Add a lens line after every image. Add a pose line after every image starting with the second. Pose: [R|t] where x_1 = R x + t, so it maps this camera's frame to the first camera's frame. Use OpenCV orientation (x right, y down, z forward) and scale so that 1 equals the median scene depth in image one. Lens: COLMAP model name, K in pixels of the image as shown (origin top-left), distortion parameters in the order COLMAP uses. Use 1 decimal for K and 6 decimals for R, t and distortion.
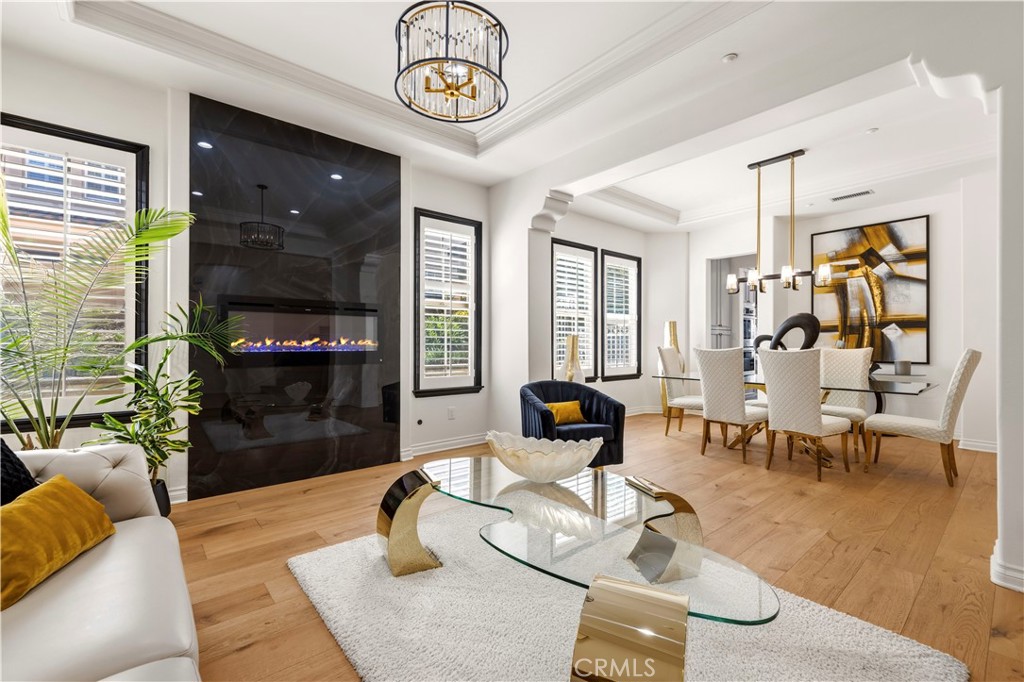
lens RADIAL K [[438.9, 0, 507.5], [0, 438.9, 343.0], [0, 0, 1]] dist [-0.000092, 0.000060]
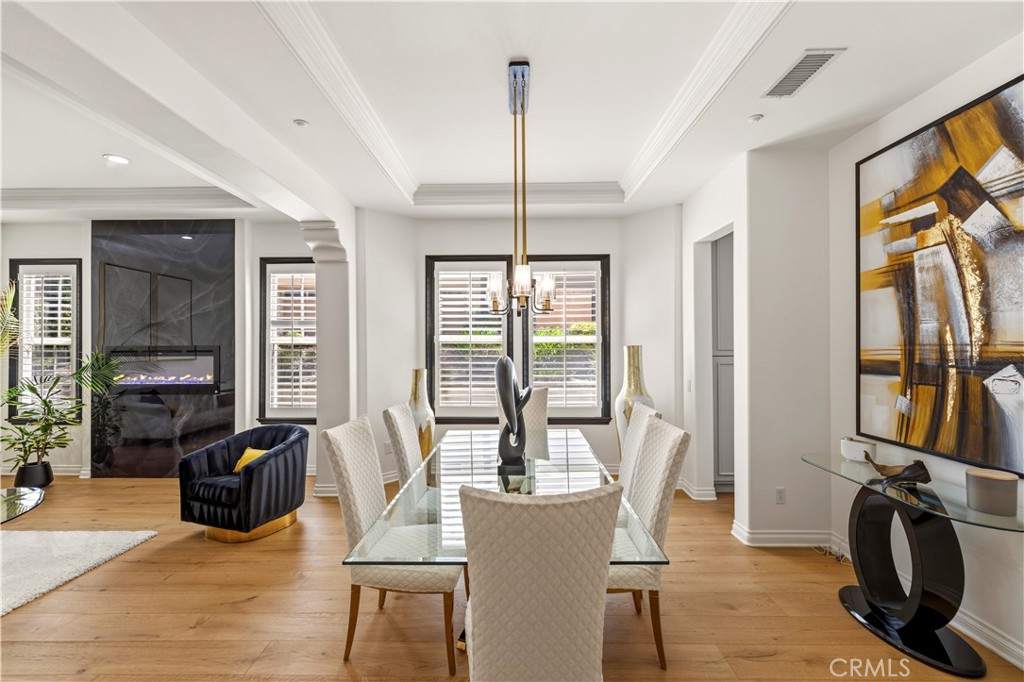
lens RADIAL K [[433.0, 0, 504.3], [0, 433.0, 341.4], [0, 0, 1]] dist [0.003357, 0.000215]
pose [[0.750865, -0.007268, -0.660416, 0.787609], [0.006634, 0.999972, -0.003463, -0.064604], [0.660422, -0.001781, 0.750892, 0.445075]]
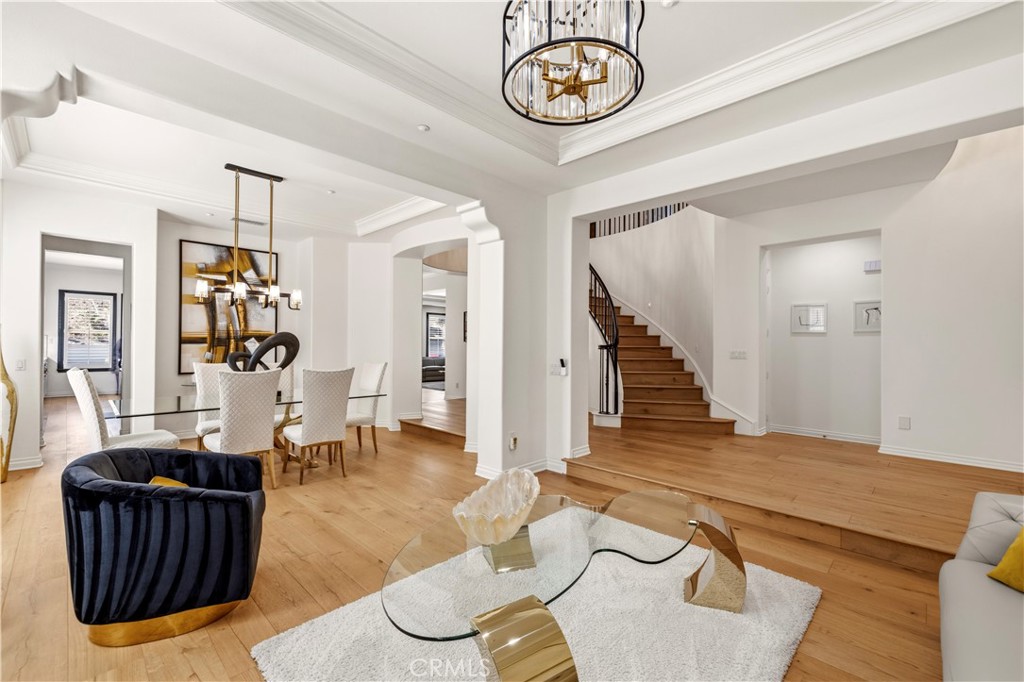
lens RADIAL K [[433.0, 0, 504.3], [0, 433.0, 341.4], [0, 0, 1]] dist [0.003357, 0.000215]
pose [[-0.086798, 0.004864, 0.996214, -0.324044], [-0.011631, 0.999915, -0.005895, -0.035001], [-0.996158, -0.012099, -0.086734, 0.424100]]
